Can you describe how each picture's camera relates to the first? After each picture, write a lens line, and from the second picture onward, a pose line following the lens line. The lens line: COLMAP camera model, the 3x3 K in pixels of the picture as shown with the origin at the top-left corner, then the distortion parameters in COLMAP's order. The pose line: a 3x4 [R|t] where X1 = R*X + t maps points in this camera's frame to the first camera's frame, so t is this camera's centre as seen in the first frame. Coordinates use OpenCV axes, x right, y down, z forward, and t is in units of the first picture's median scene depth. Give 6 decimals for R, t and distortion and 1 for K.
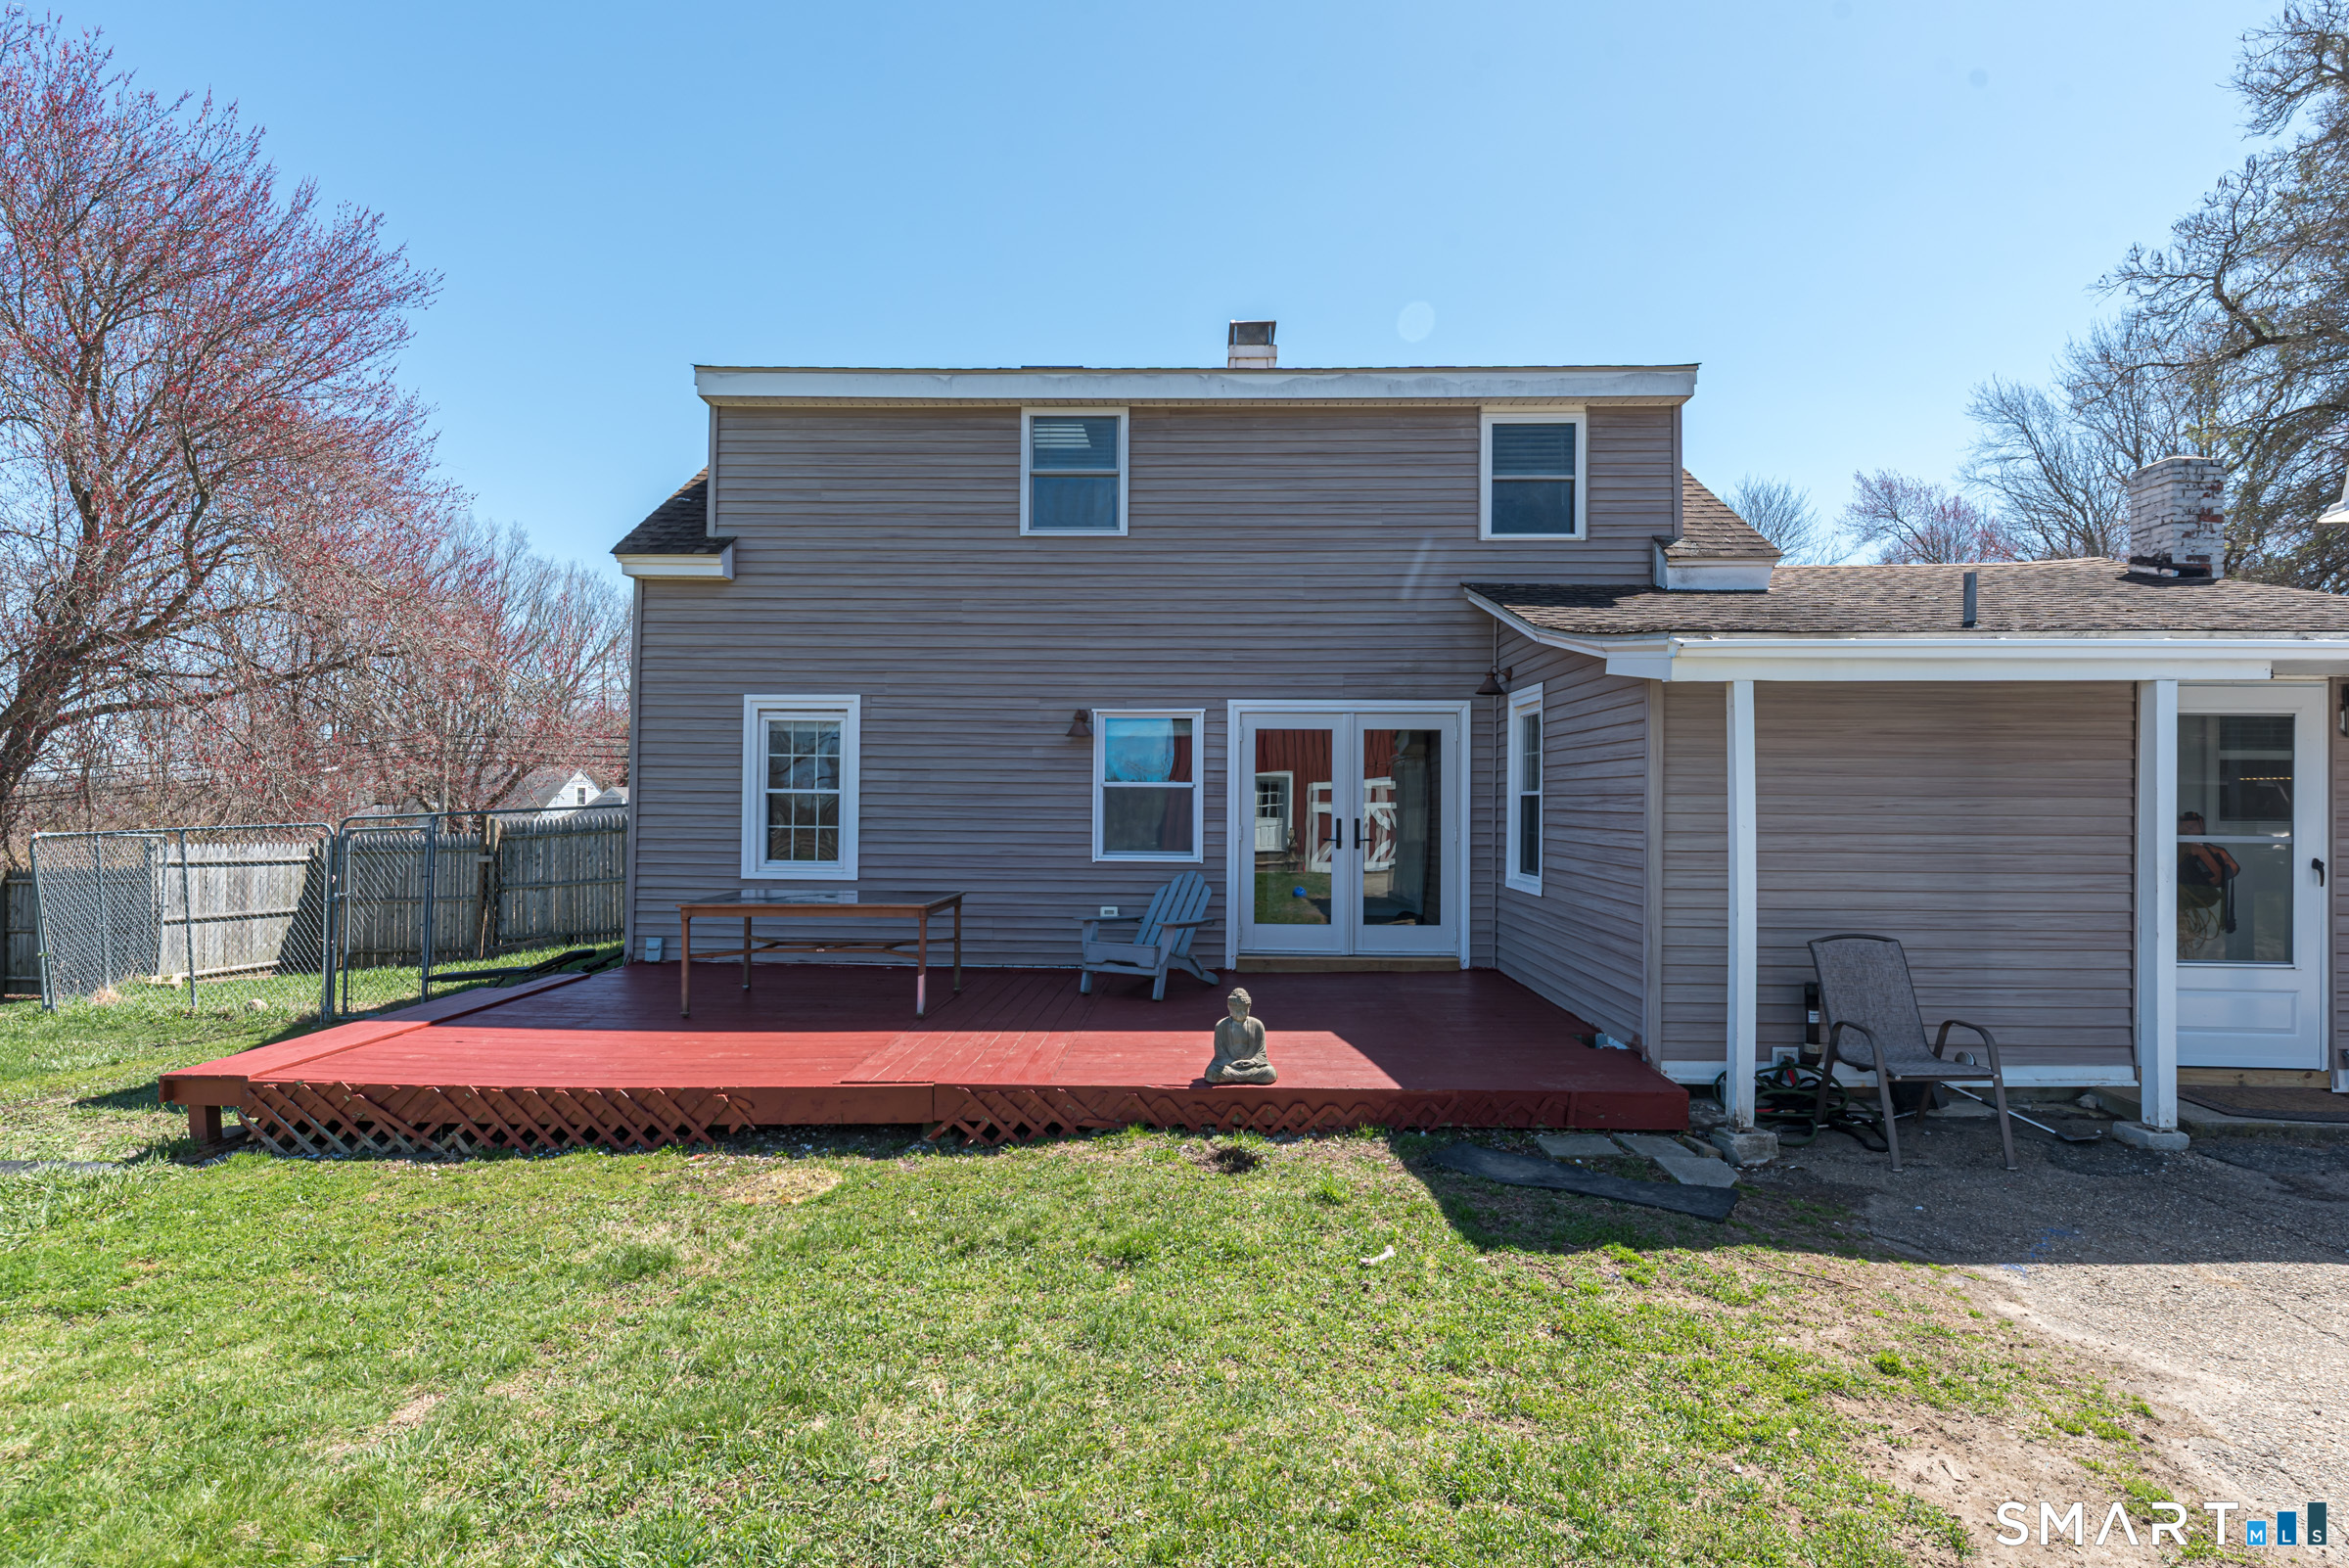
lens RADIAL K [[1129.9, 0, 1178.1], [0, 1129.9, 769.3], [0, 0, 1]] dist [-0.001223, -0.000131]
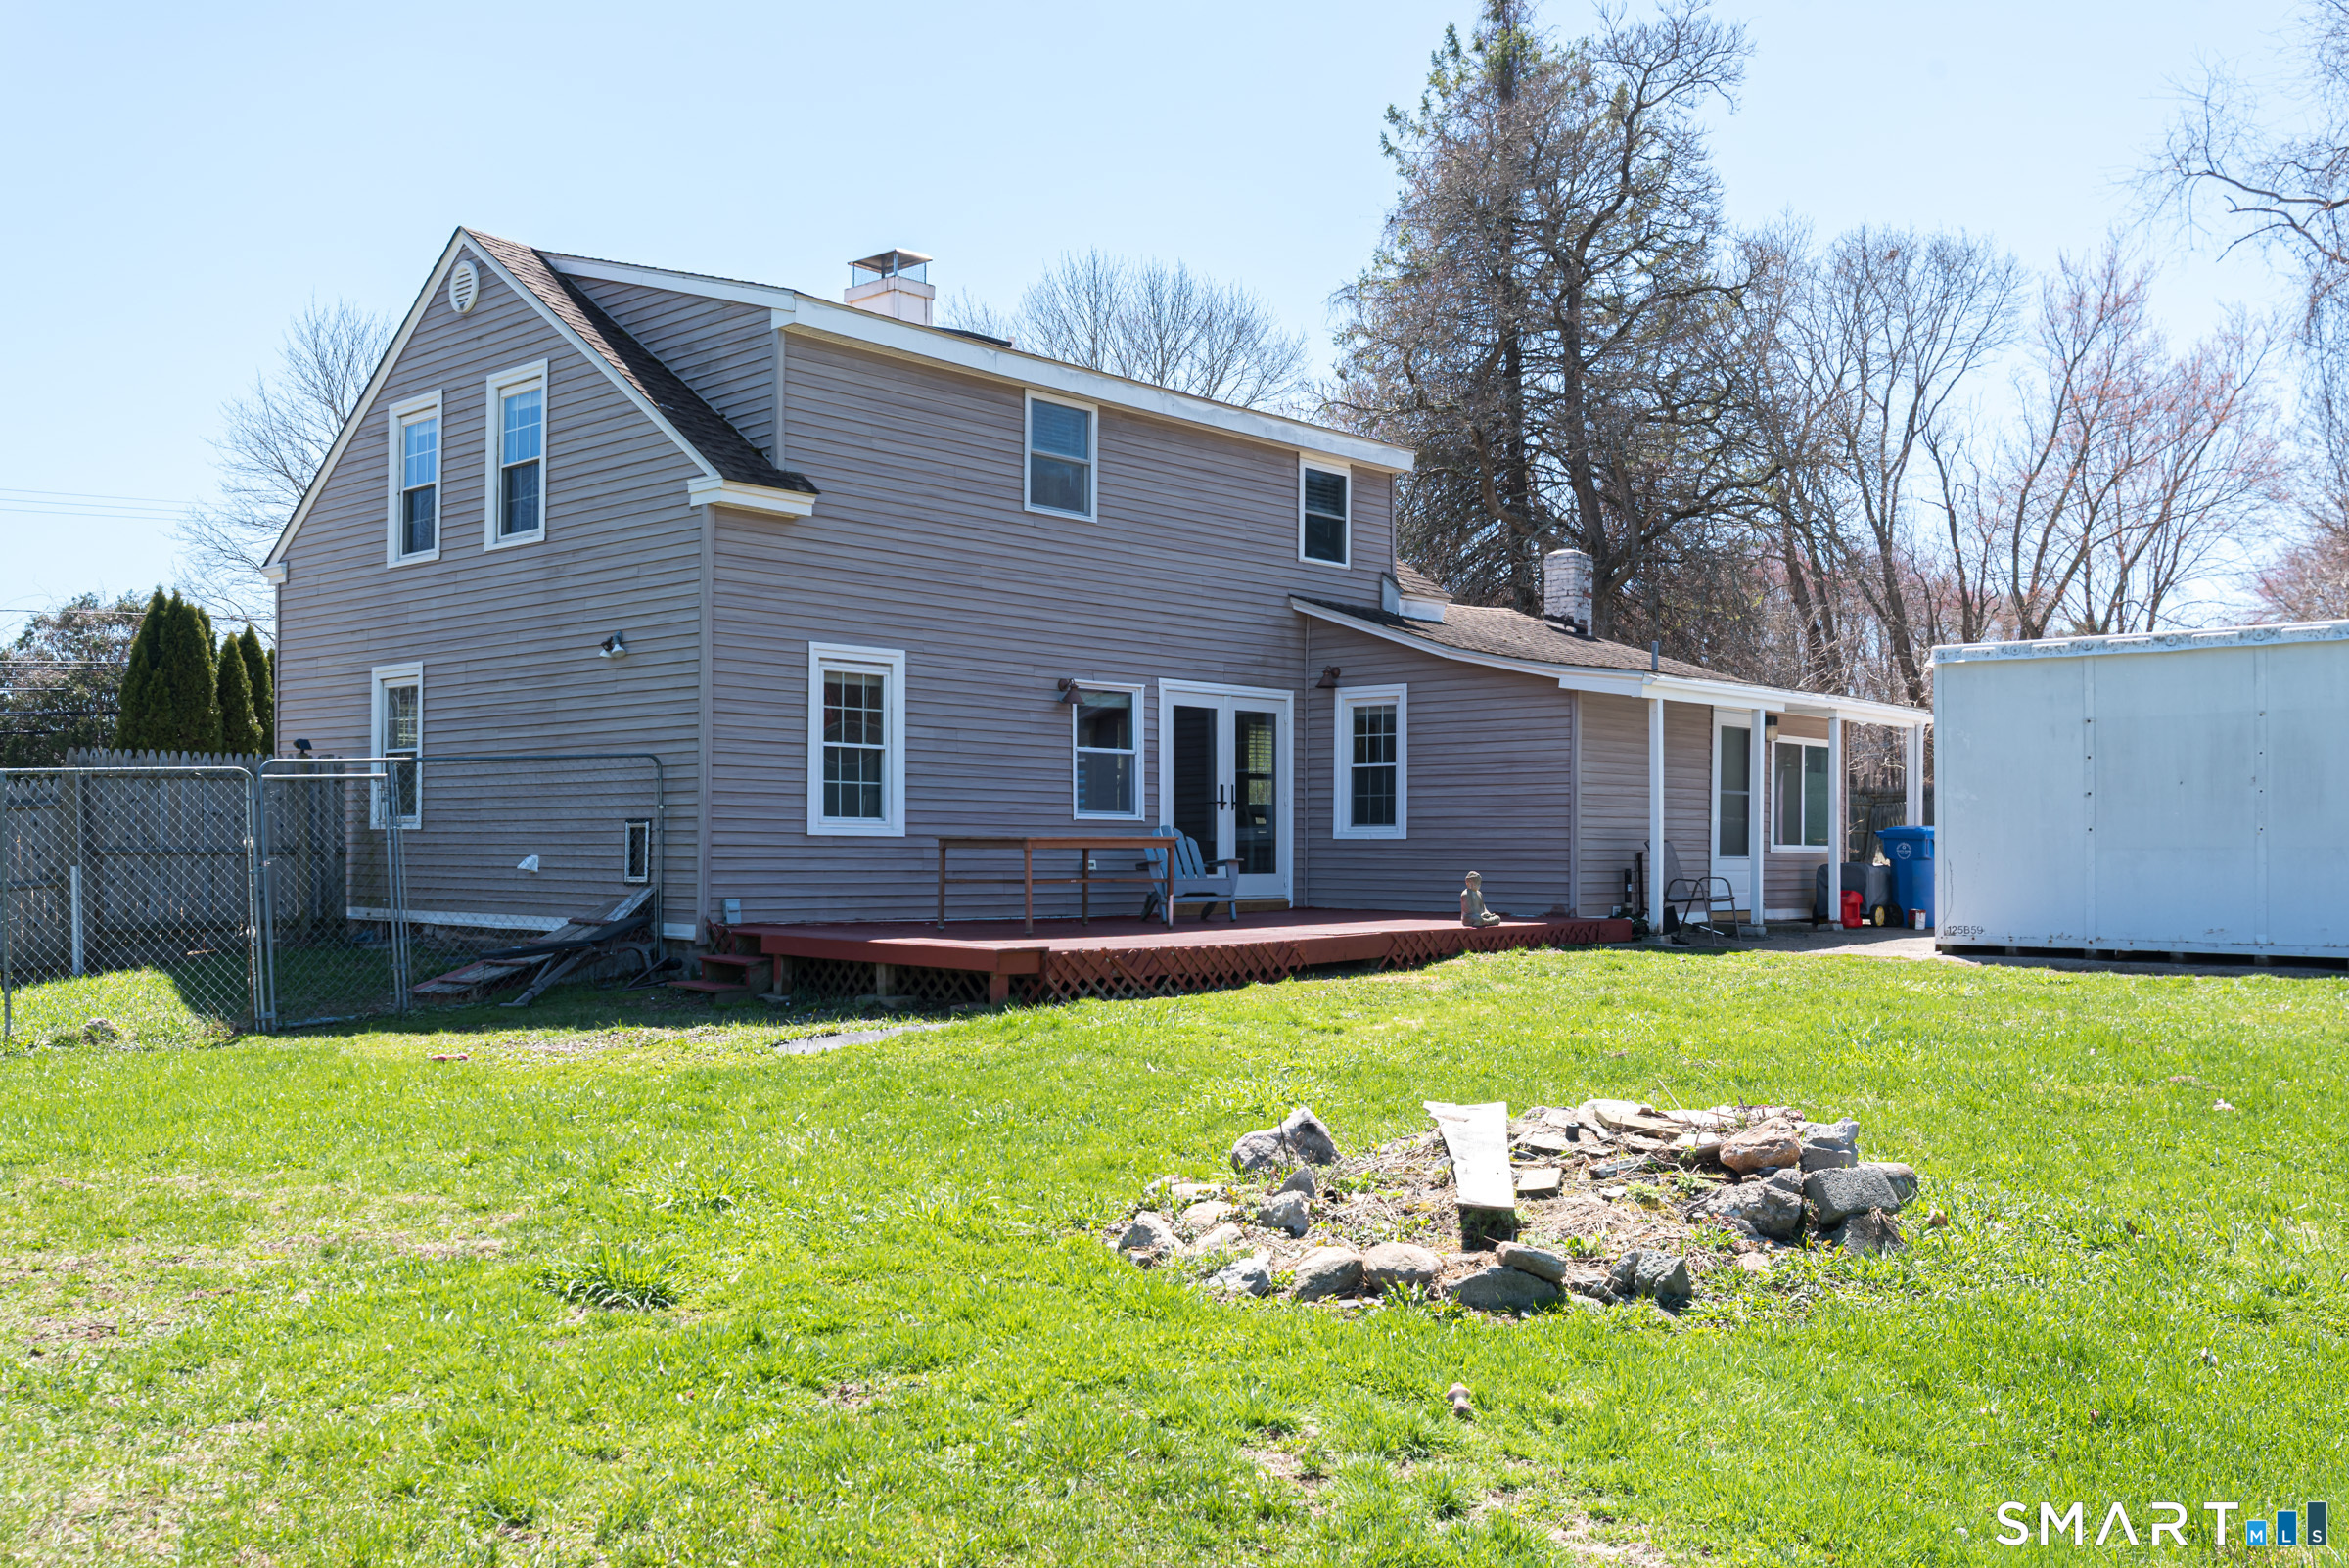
lens RADIAL K [[2017.8, 0, 1174.5], [0, 2017.8, 784.0], [0, 0, 1]] dist [0.000232, -0.000591]
pose [[0.660458, 0.020692, 0.750578, -1.454282], [-0.014985, 0.999784, -0.014376, 0.073337], [-0.750713, -0.001753, 0.660626, -0.348315]]
